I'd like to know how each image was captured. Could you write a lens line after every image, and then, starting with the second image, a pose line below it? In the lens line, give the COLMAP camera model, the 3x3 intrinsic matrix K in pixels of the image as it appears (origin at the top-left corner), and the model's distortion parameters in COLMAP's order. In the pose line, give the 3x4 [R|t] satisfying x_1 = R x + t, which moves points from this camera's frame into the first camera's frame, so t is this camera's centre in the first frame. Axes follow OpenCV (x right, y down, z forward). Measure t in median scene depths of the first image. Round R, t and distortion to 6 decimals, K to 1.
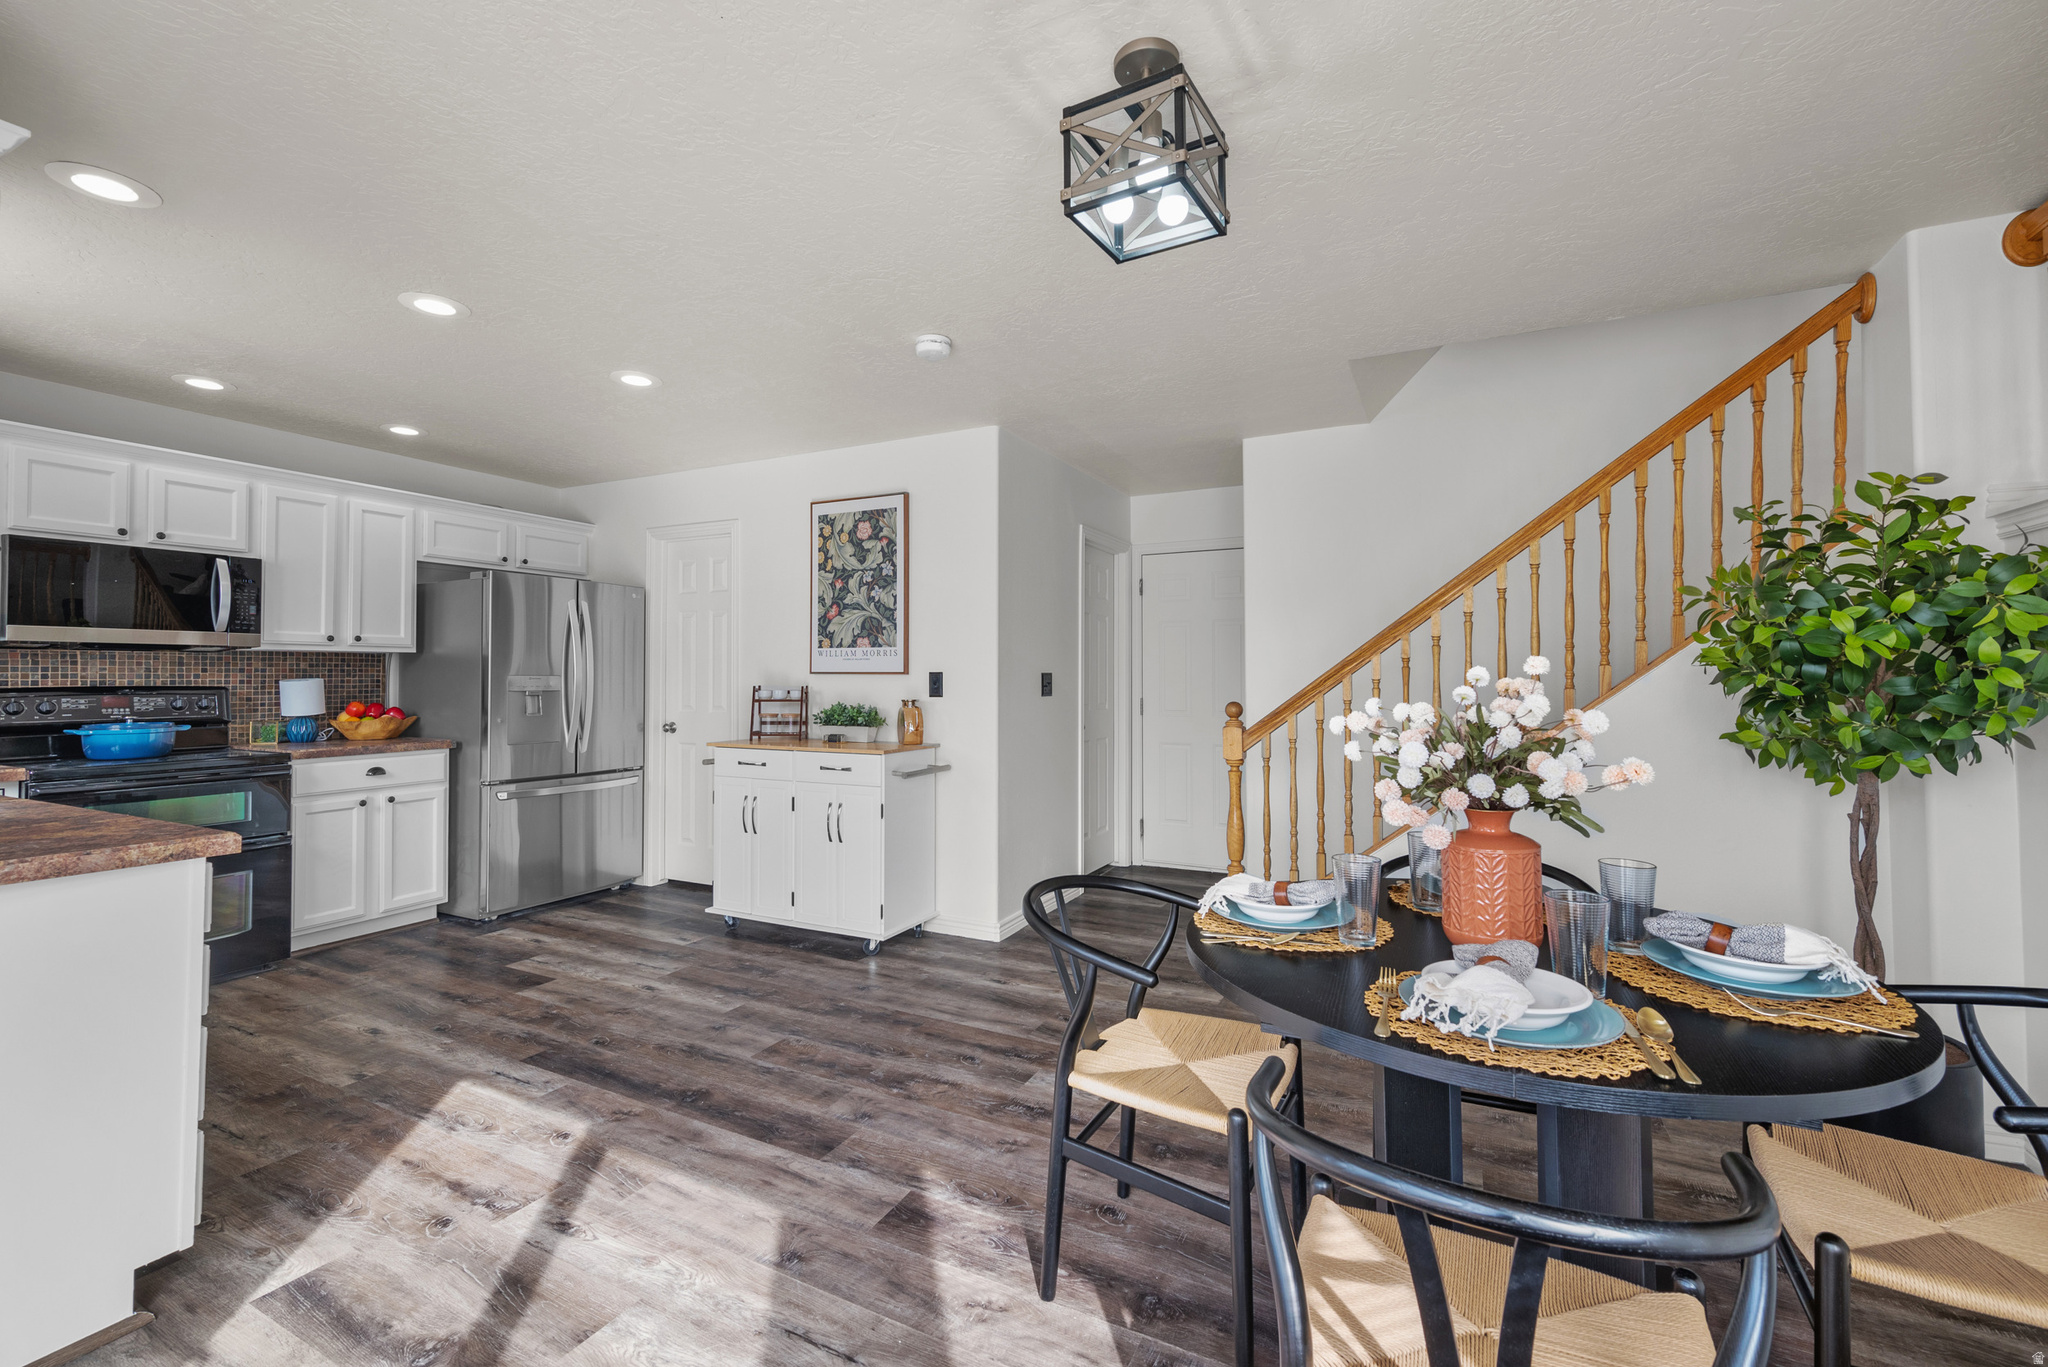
lens RADIAL K [[865.4, 0, 1025.8], [0, 865.4, 669.5], [0, 0, 1]] dist [0.000983, -0.000199]
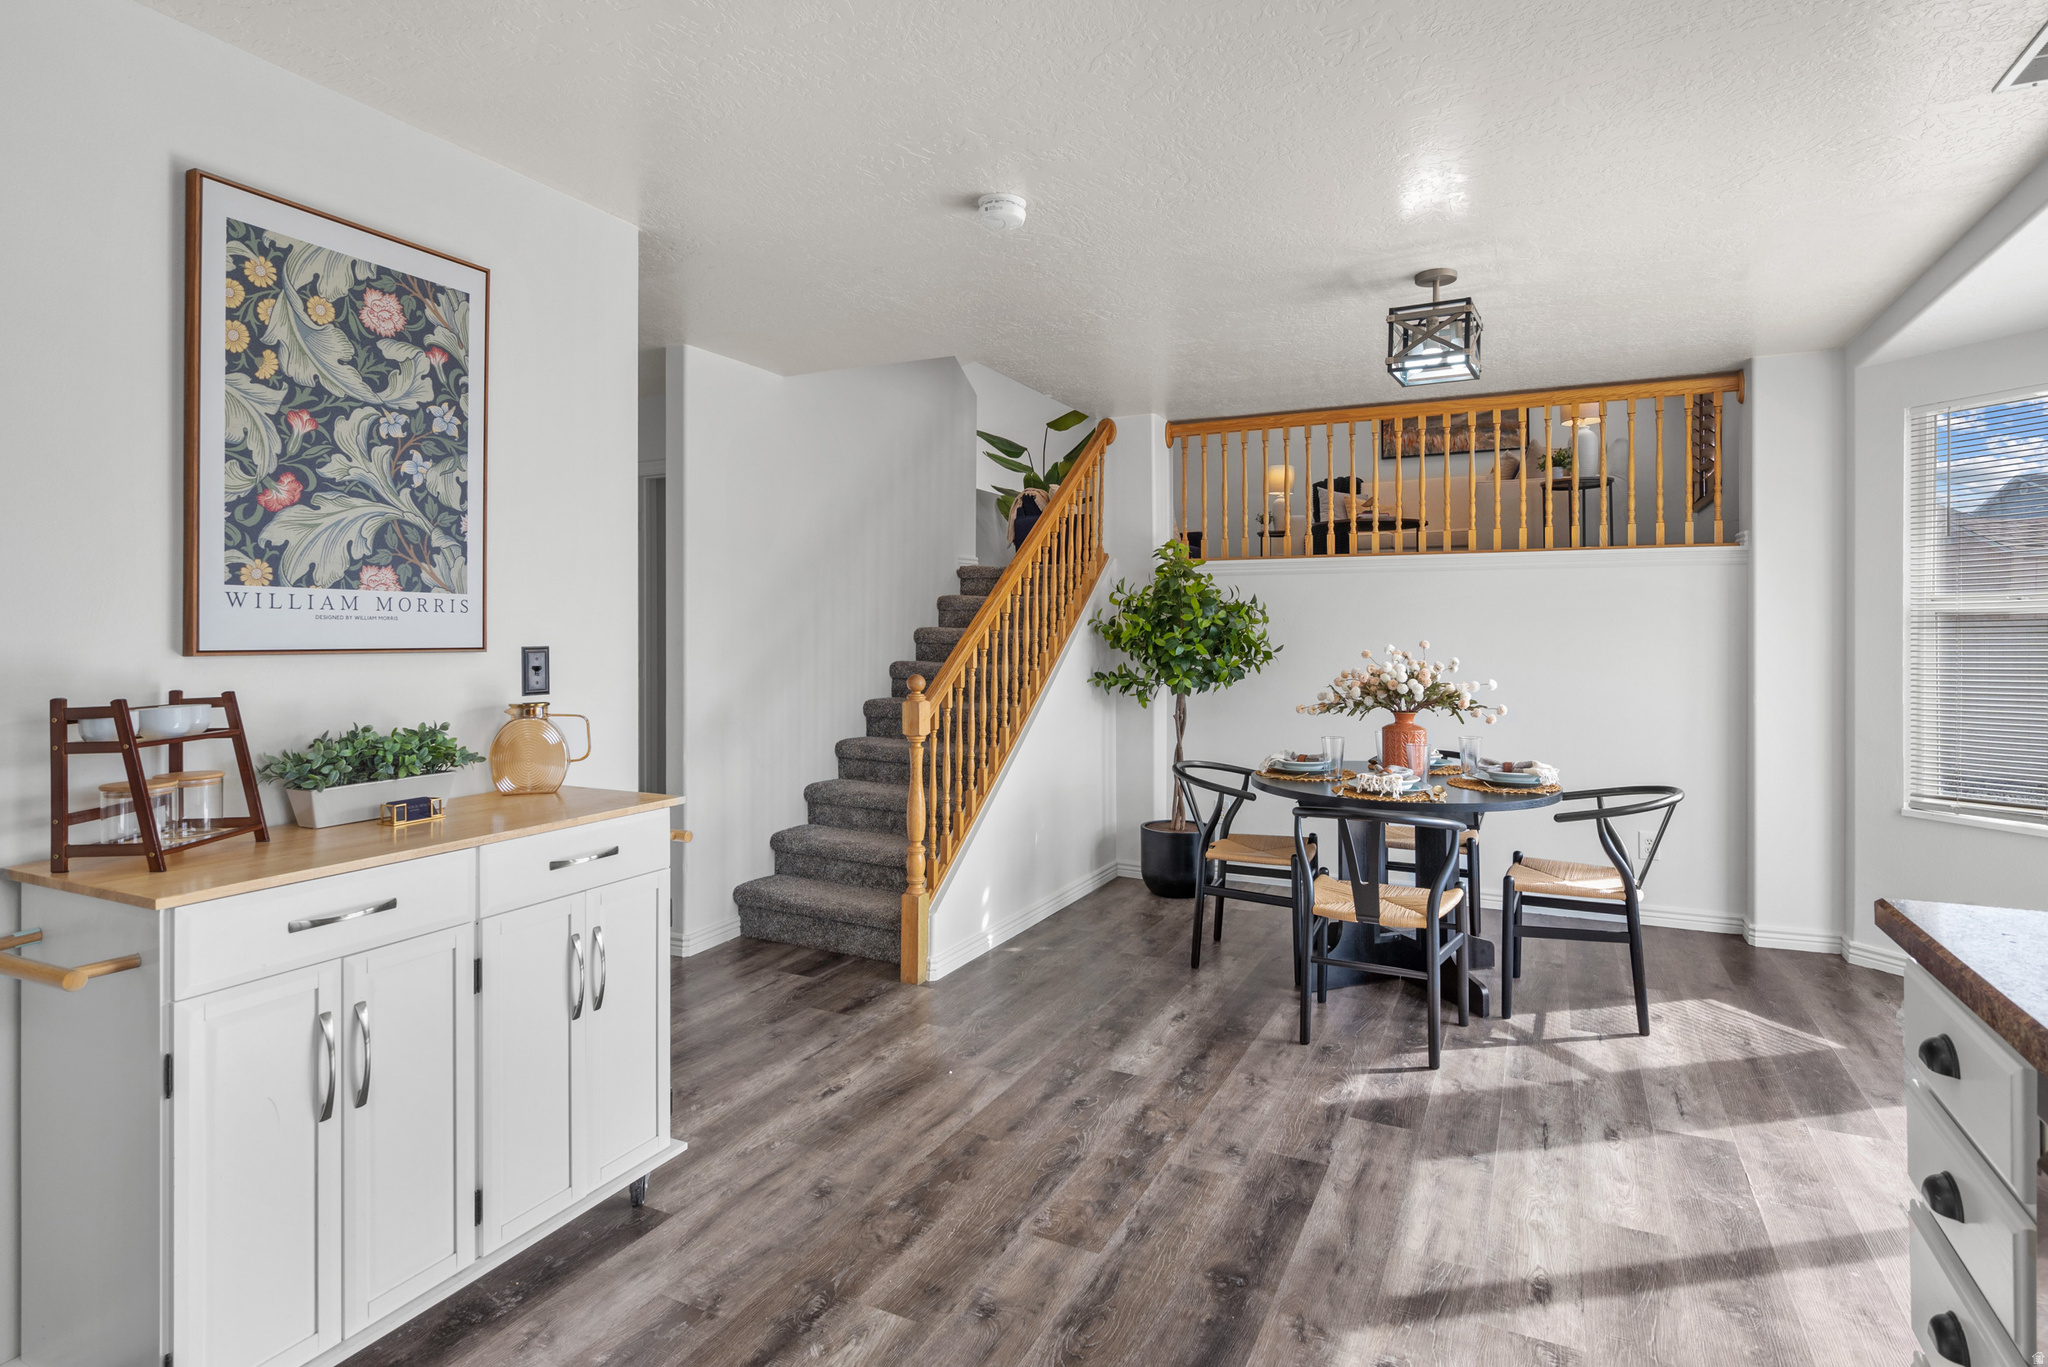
lens RADIAL K [[1069.5, 0, 1032.7], [0, 1069.5, 634.6], [0, 0, 1]] dist [-0.000868, 0.001145]
pose [[-0.023022, -0.003515, 0.999729, -0.726434], [-0.008798, 0.999956, 0.003314, -0.008477], [-0.999696, -0.008719, -0.023052, 0.702860]]
